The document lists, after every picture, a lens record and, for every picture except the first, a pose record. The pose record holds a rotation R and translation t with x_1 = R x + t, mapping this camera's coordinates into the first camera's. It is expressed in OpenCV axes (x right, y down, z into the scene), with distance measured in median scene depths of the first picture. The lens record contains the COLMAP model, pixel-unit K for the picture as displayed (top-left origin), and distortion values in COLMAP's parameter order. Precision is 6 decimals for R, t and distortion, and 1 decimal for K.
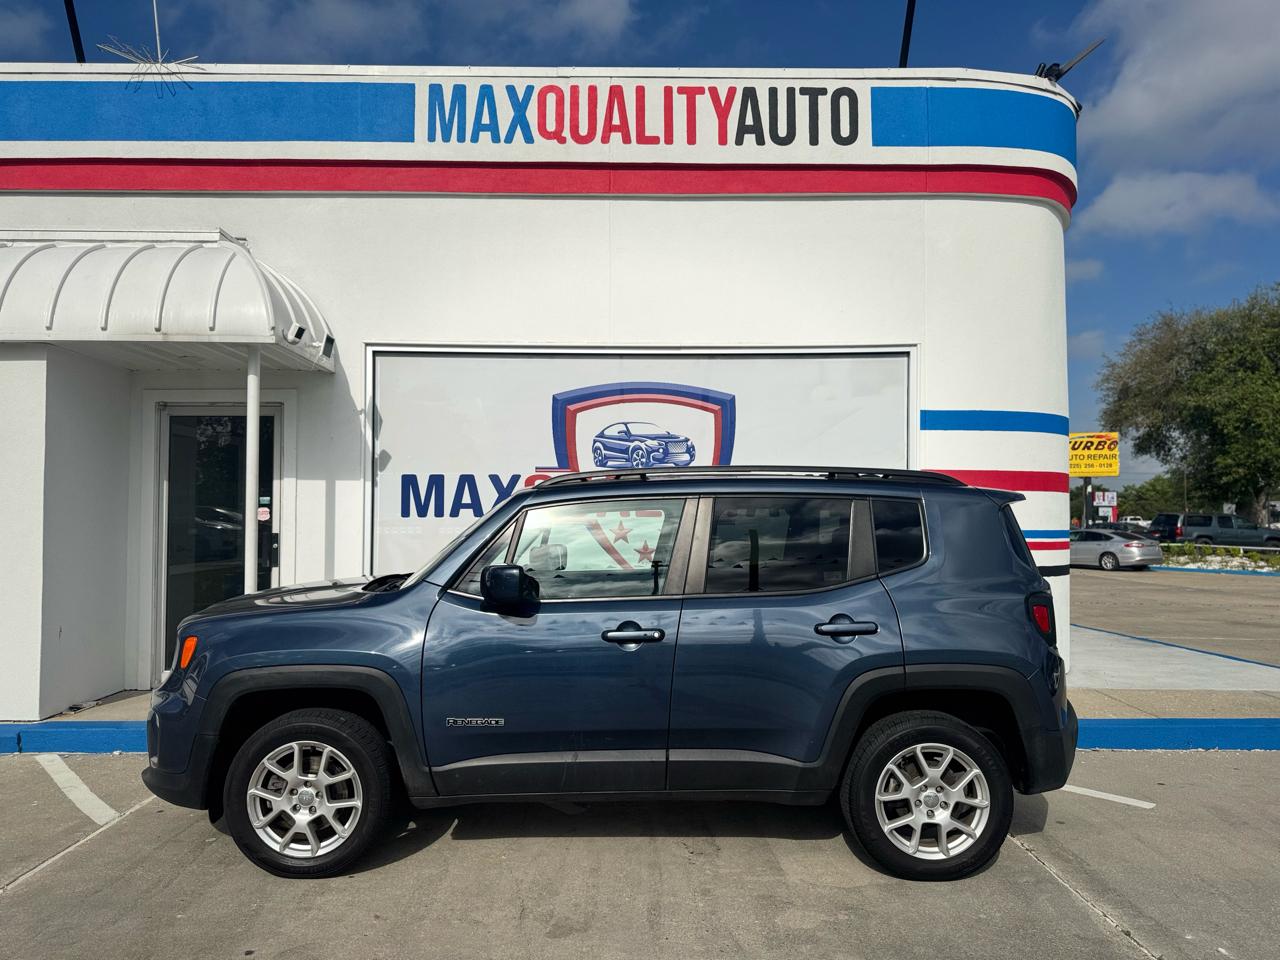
lens RADIAL K [[906.5, 0, 634.6], [0, 906.5, 484.9], [0, 0, 1]] dist [0.036230, -0.042696]
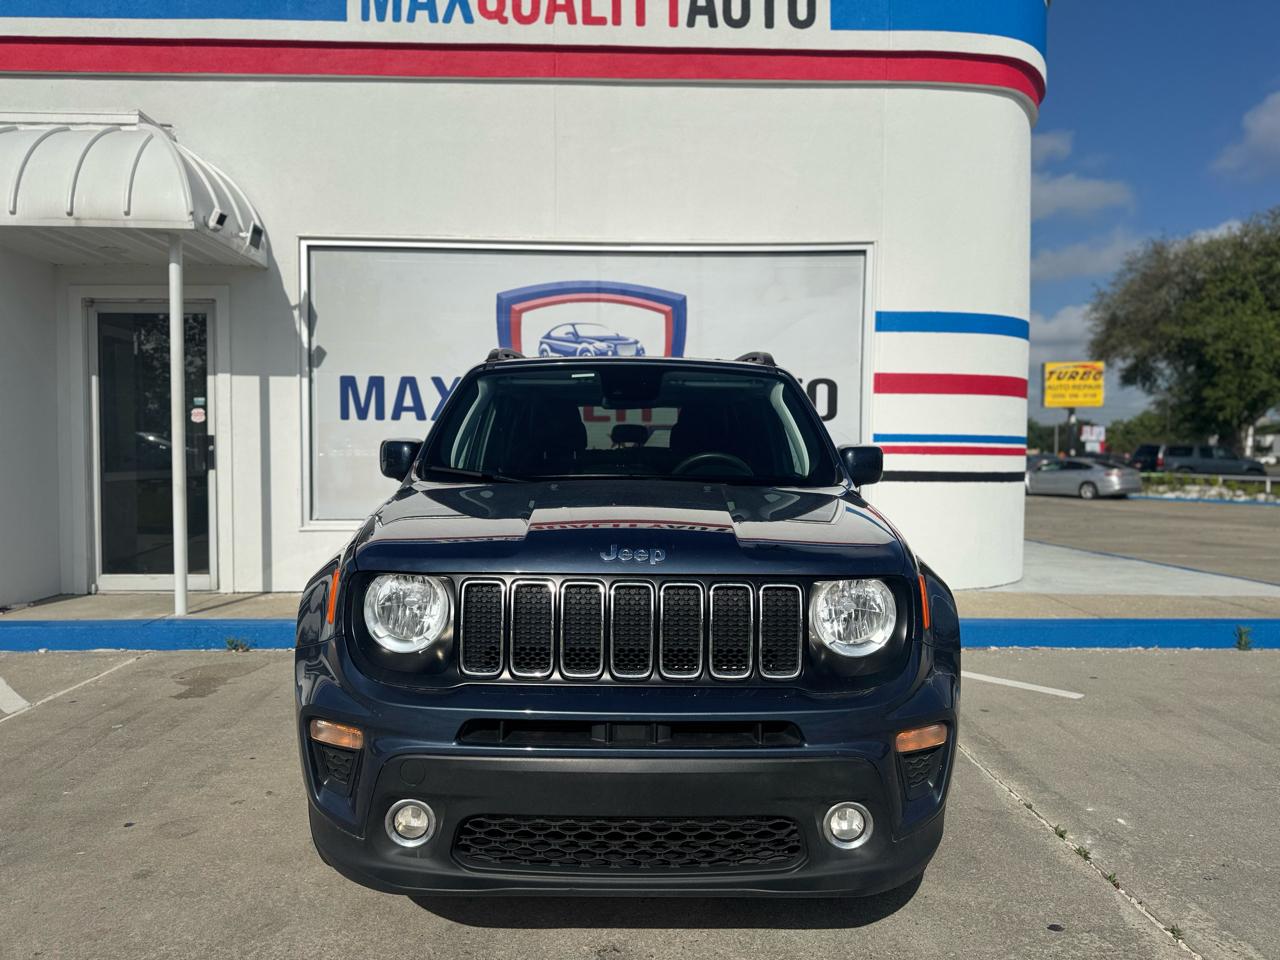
lens RADIAL K [[906.5, 0, 637.5], [0, 906.5, 482.8], [0, 0, 1]] dist [0.036230, -0.042696]
pose [[0.999923, 0.001808, 0.012277, 0.048487], [-0.002648, 0.997631, 0.068745, 0.035219], [-0.012124, -0.068772, 0.997559, 0.020044]]
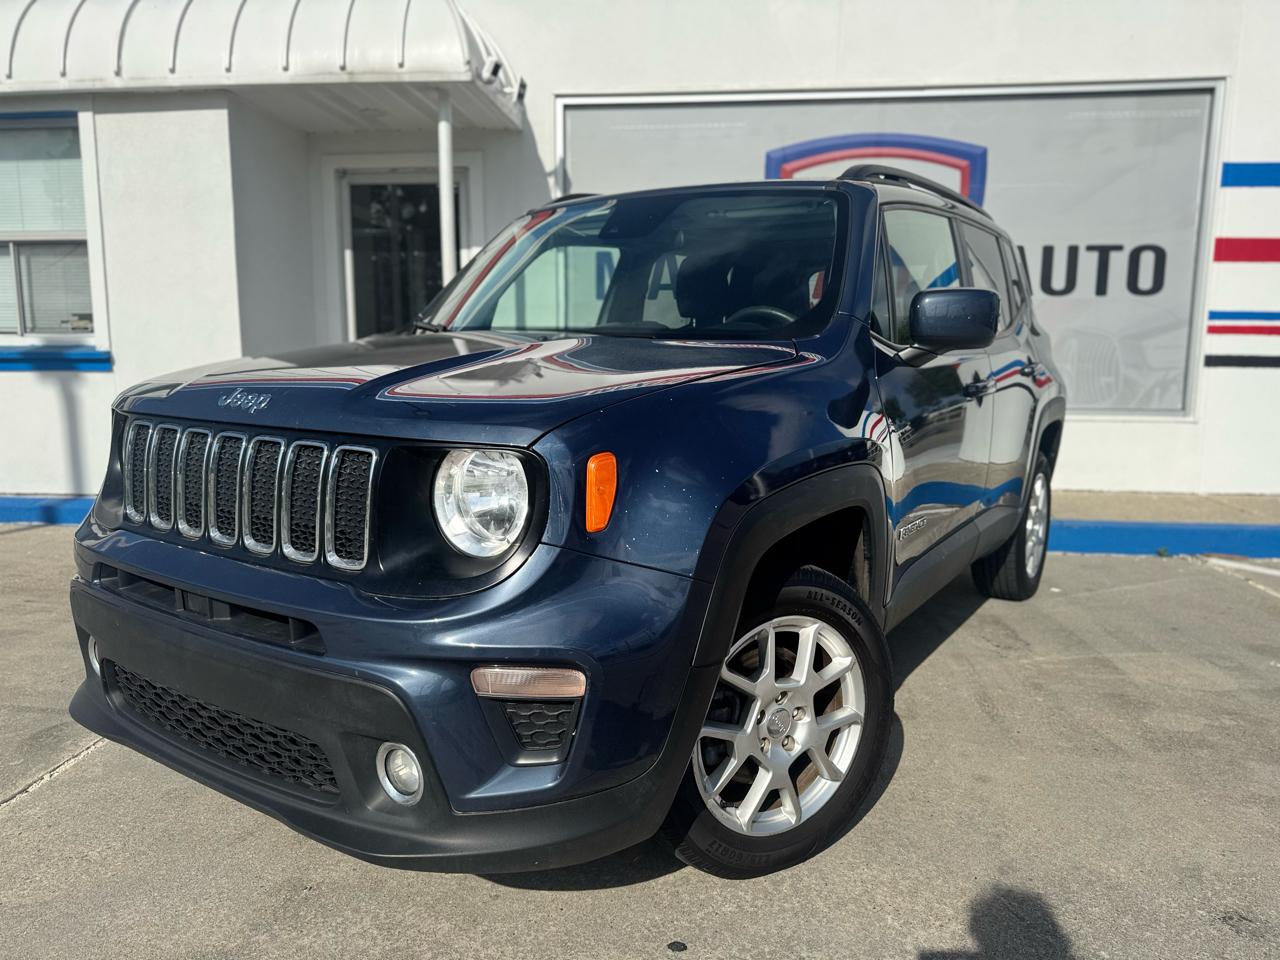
lens RADIAL K [[906.5, 0, 637.7], [0, 906.5, 482.6], [0, 0, 1]] dist [0.036230, -0.042696]
pose [[0.991891, 0.023720, -0.124855, -0.097633], [-0.001529, 0.984584, 0.174906, 0.058806], [0.127079, -0.173297, 0.976637, 0.083404]]
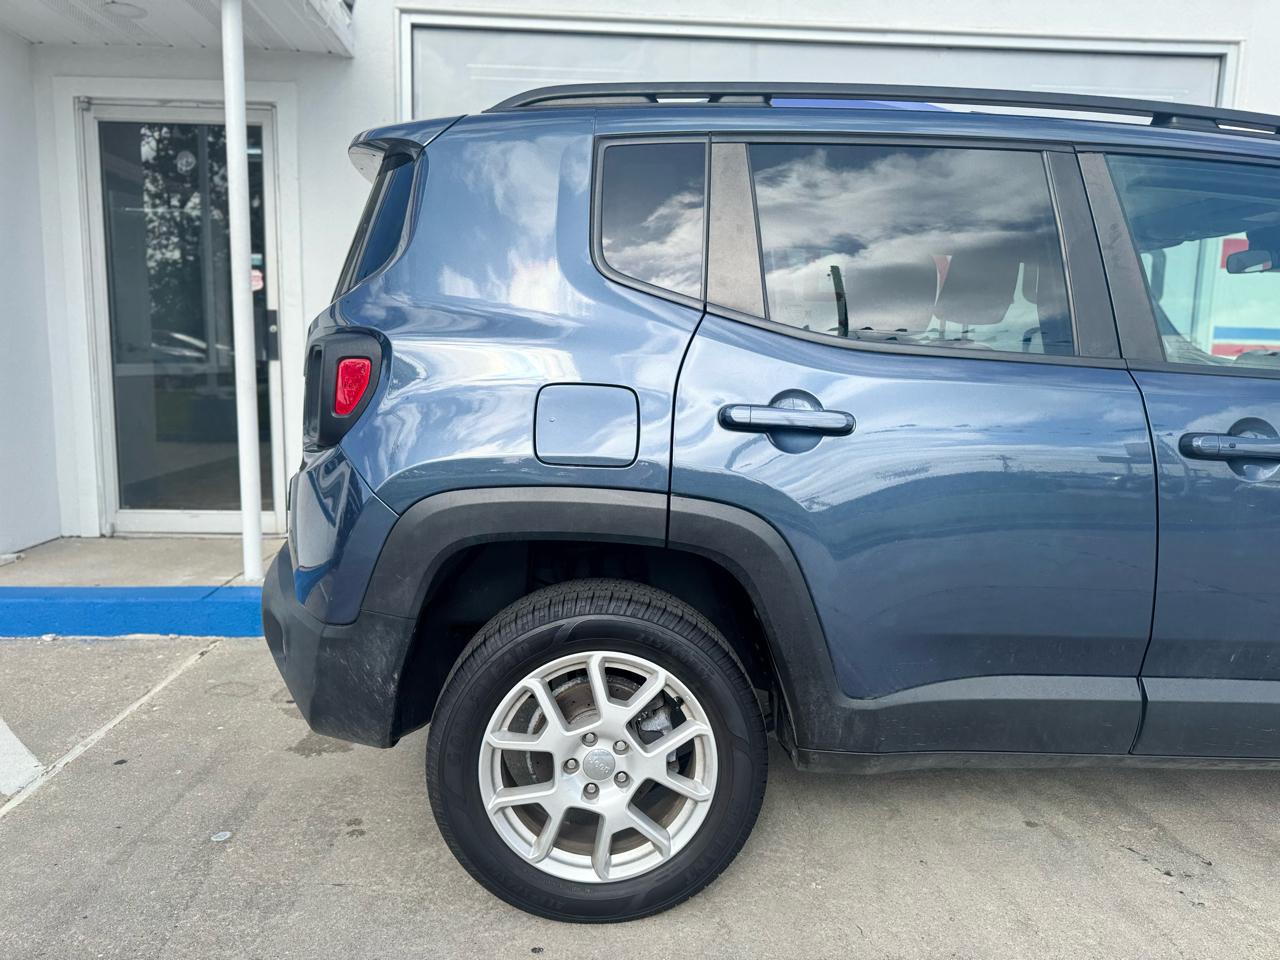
lens RADIAL K [[906.5, 0, 631.2], [0, 906.5, 486.5], [0, 0, 1]] dist [0.036230, -0.042696]
pose [[0.999303, 0.014851, 0.034243, -0.151000], [-0.020464, 0.985249, 0.169901, 0.060708], [-0.031215, -0.170483, 0.984866, 0.309056]]
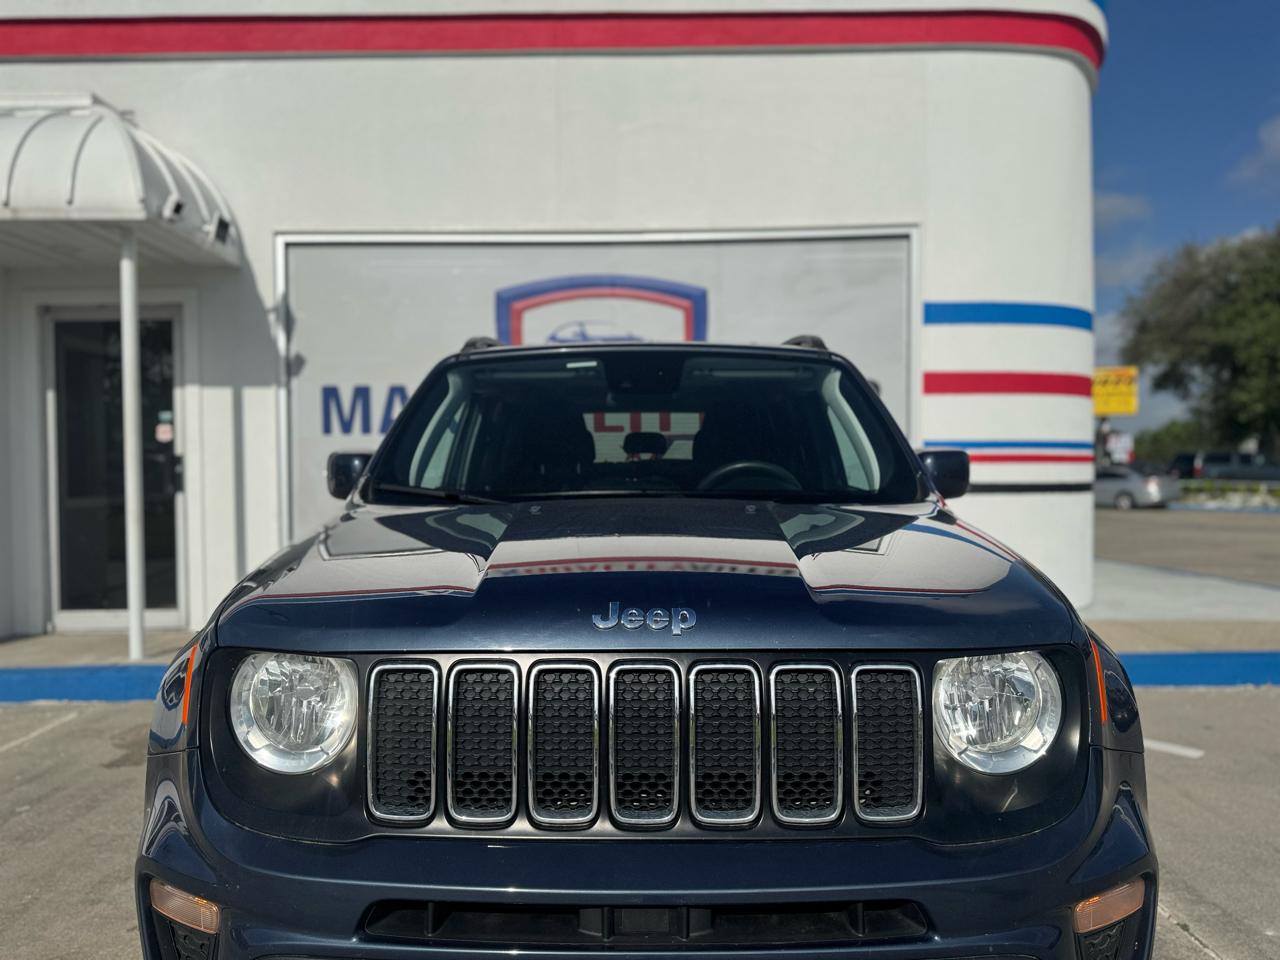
lens RADIAL K [[906.5, 0, 636.9], [0, 906.5, 481.4], [0, 0, 1]] dist [0.036230, -0.042696]
pose [[0.999859, -0.013345, -0.010230, 0.051371], [0.013825, 0.998736, 0.048329, 0.042056], [0.009572, -0.048464, 0.998779, 0.130617]]
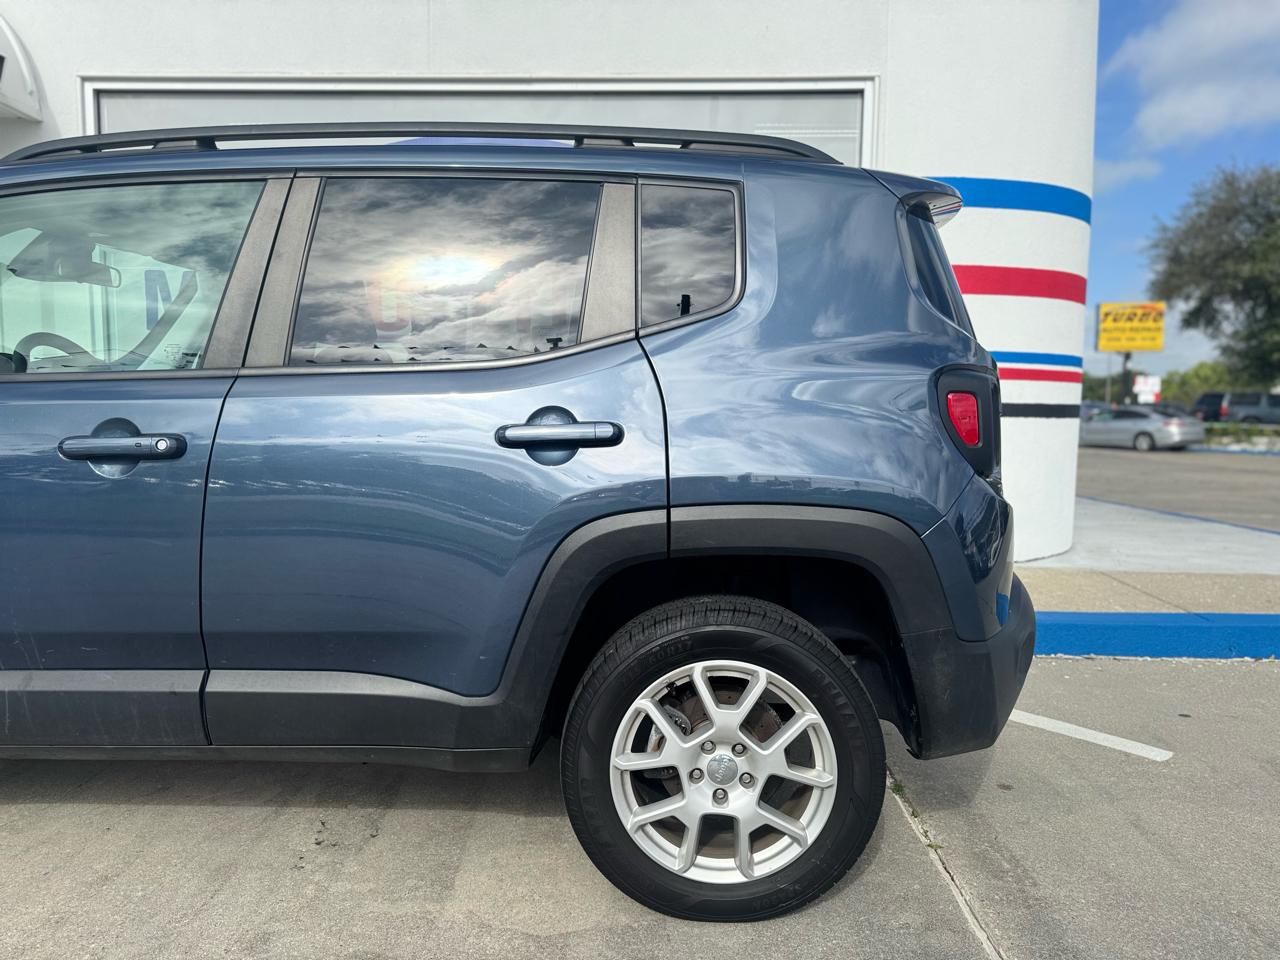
lens RADIAL K [[906.5, 0, 636.7], [0, 906.5, 480.3], [0, 0, 1]] dist [0.036230, -0.042696]
pose [[0.999481, 0.008407, -0.031105, 0.156718], [-0.004635, 0.992838, 0.119382, 0.066951], [0.031886, -0.119176, 0.992361, 0.276074]]
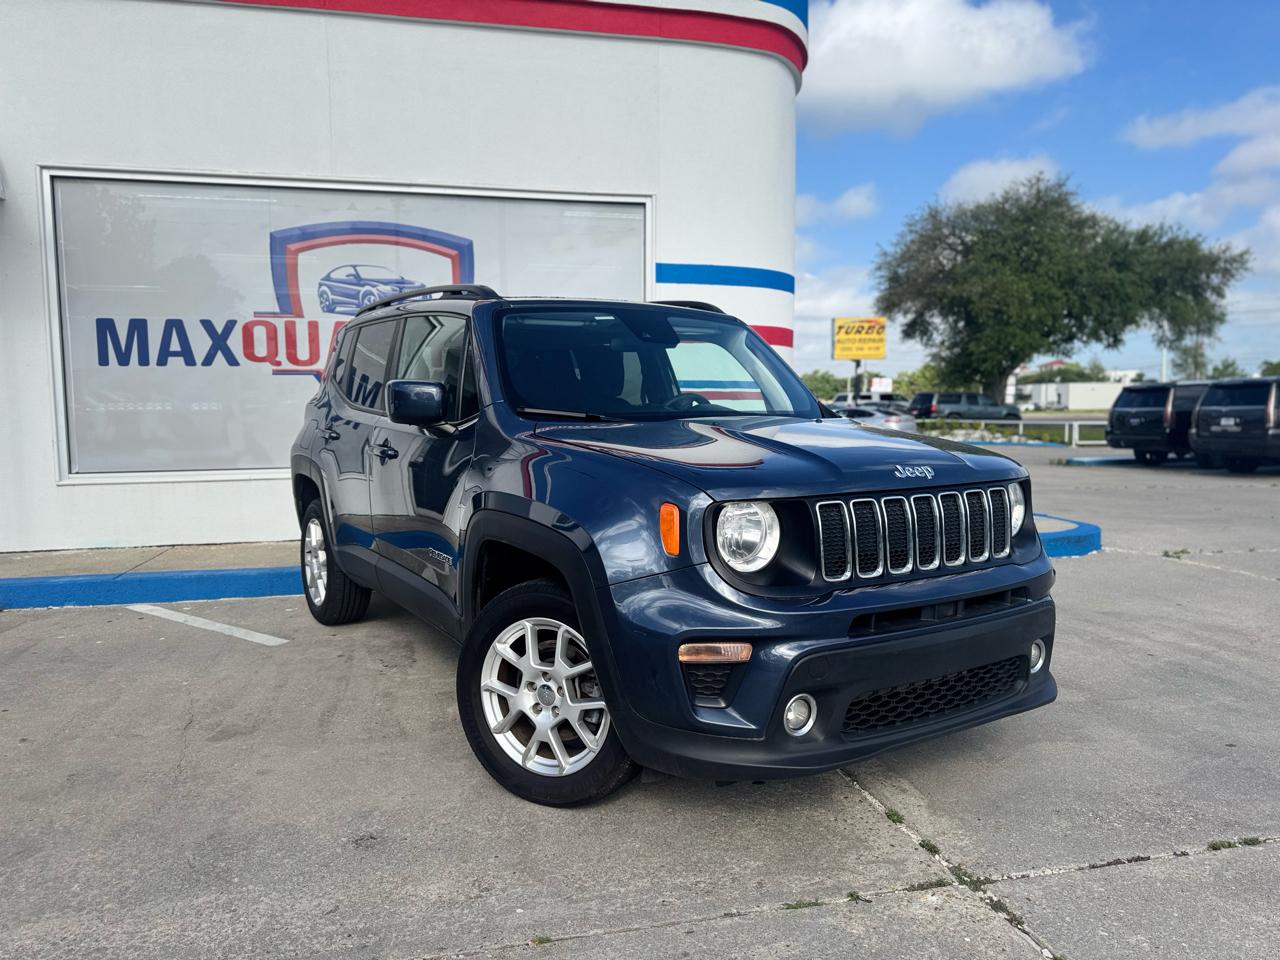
lens RADIAL K [[906.5, 0, 642.7], [0, 906.5, 487.7], [0, 0, 1]] dist [0.036230, -0.042696]
pose [[0.976683, -0.027668, 0.212895, 0.076601], [0.001004, 0.992238, 0.124349, 0.043797], [-0.214683, -0.121236, 0.969130, -0.019185]]
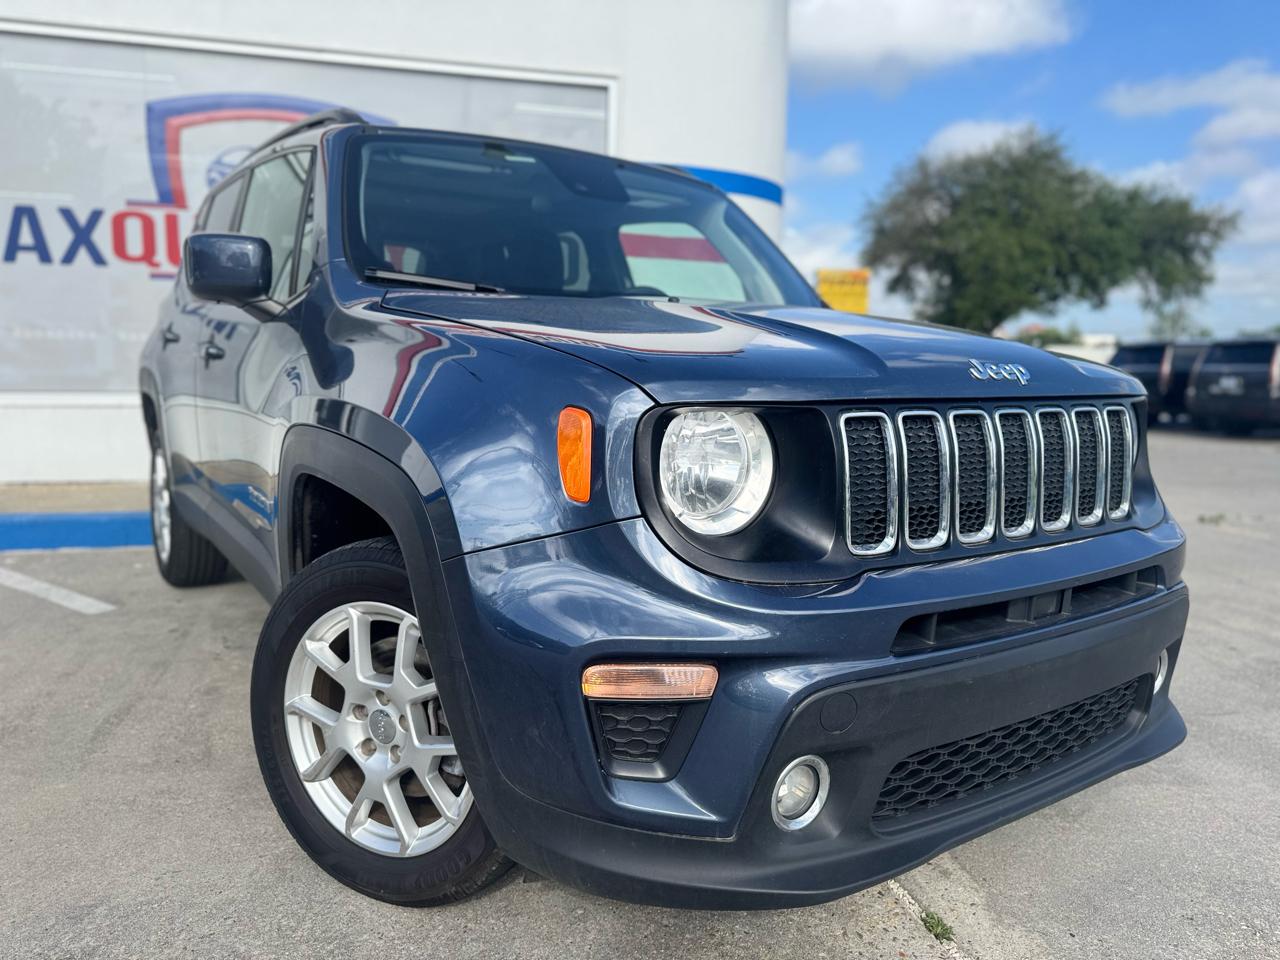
lens RADIAL K [[906.5, 0, 641.2], [0, 906.5, 494.6], [0, 0, 1]] dist [0.036230, -0.042696]
pose [[0.971302, -0.017981, 0.237171, 0.126835], [-0.025782, 0.983303, 0.180139, 0.075311], [-0.236450, -0.181084, 0.954620, 0.121428]]
